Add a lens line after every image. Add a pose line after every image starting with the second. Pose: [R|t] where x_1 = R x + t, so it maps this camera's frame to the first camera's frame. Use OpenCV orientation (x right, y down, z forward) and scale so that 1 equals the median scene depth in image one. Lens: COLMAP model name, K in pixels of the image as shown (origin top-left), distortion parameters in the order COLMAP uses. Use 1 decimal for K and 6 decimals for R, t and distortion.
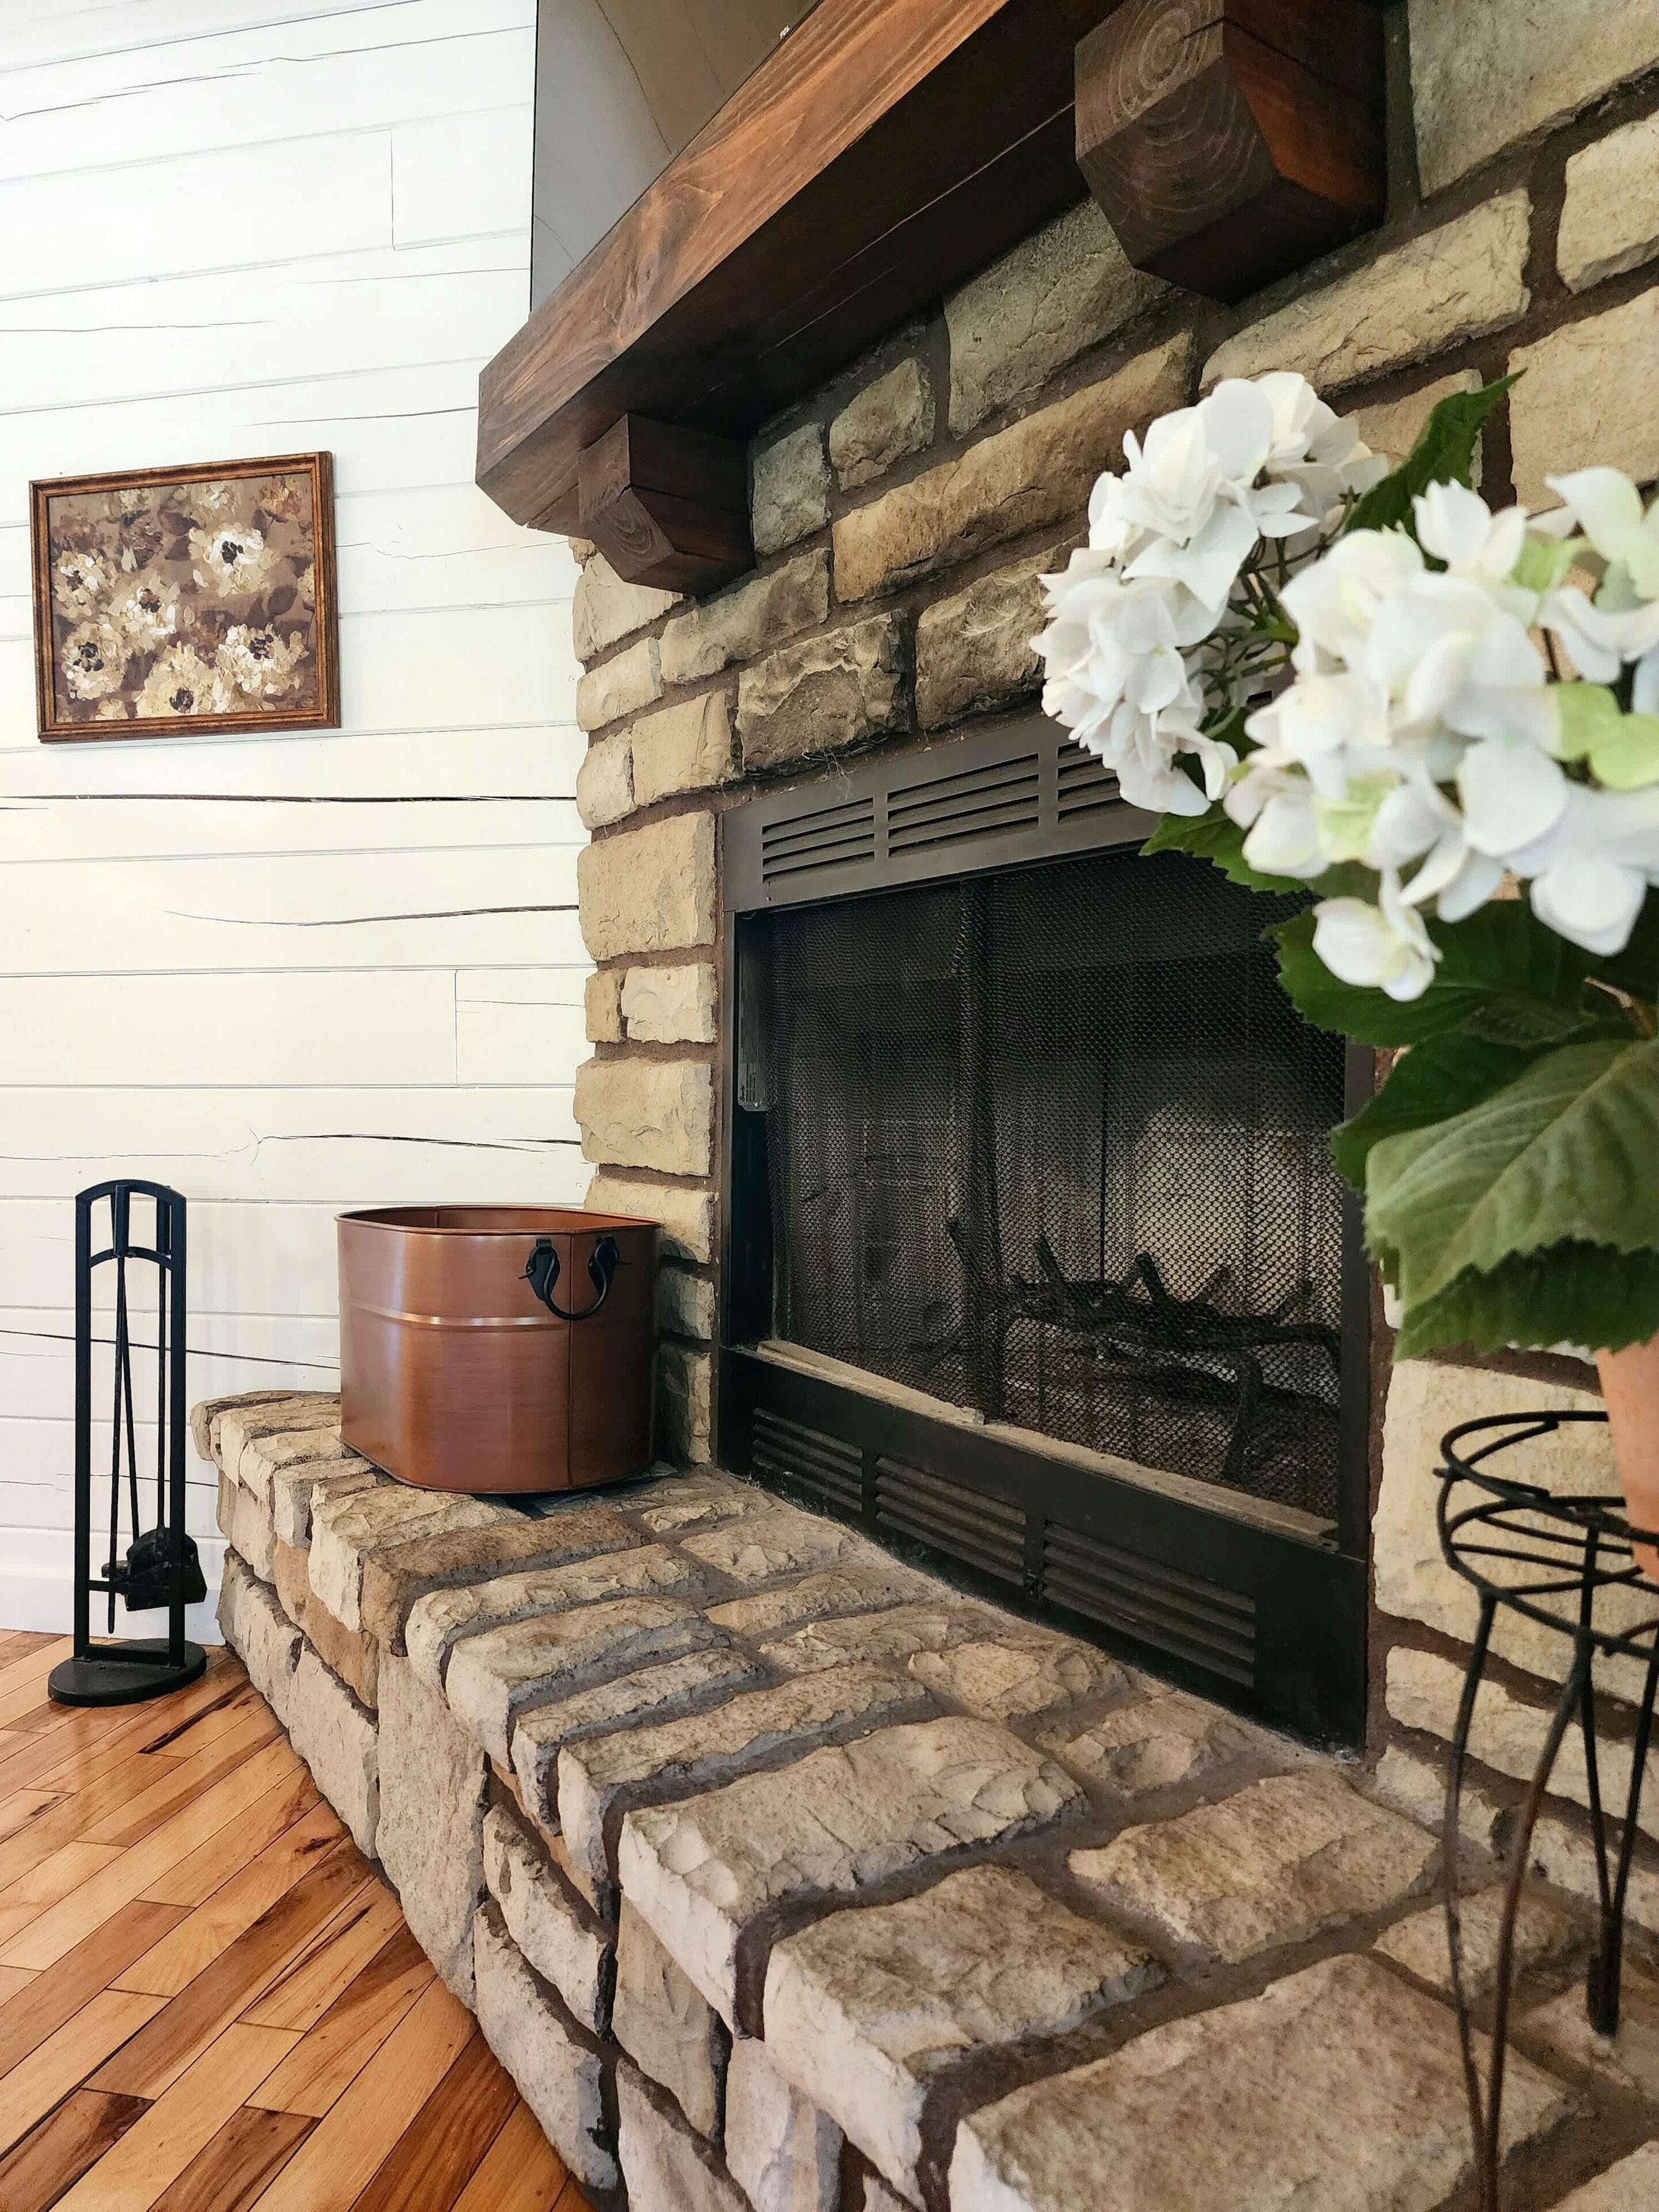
lens RADIAL K [[1507.1, 0, 842.7], [0, 1507.1, 1104.4], [0, 0, 1]] dist [0.007715, -0.004298]
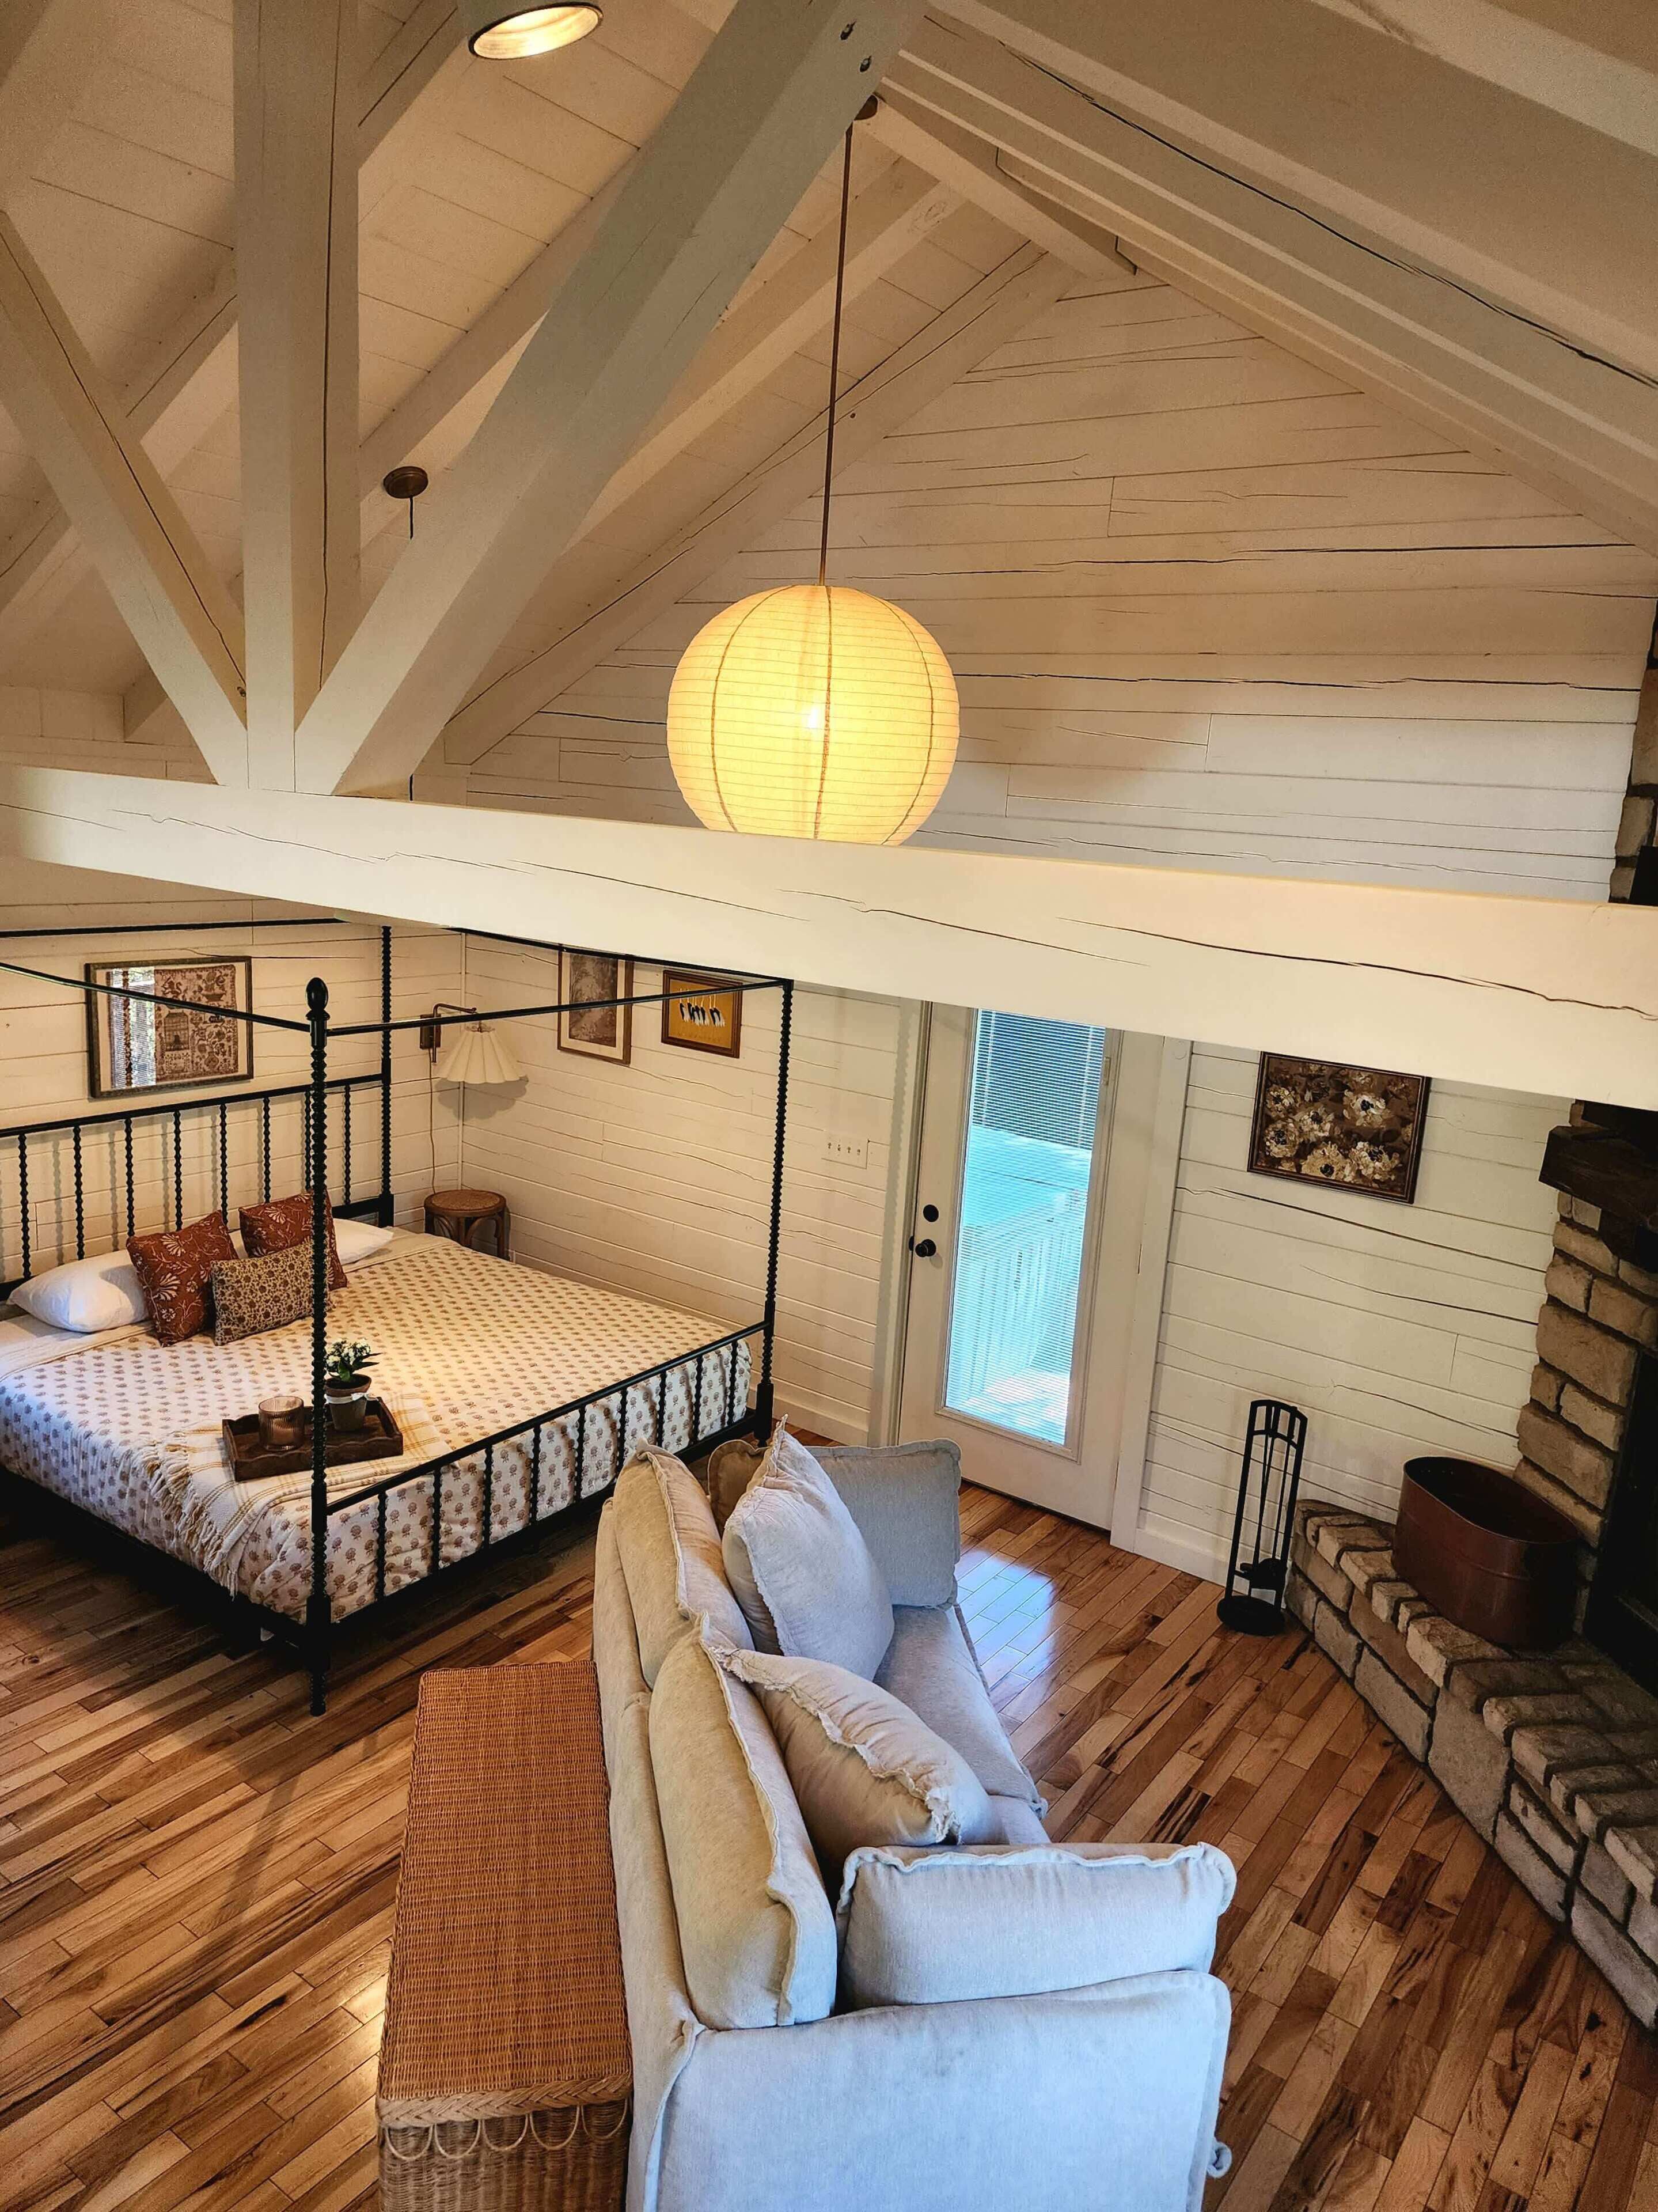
lens RADIAL K [[1506.9, 0, 826.2], [0, 1506.9, 1100.4], [0, 0, 1]] dist [0.007715, -0.004298]
pose [[0.916381, 0.149510, -0.371338, -0.324722], [-0.080149, 0.977378, 0.195727, -0.710689], [0.392201, -0.149598, 0.907634, -1.081929]]
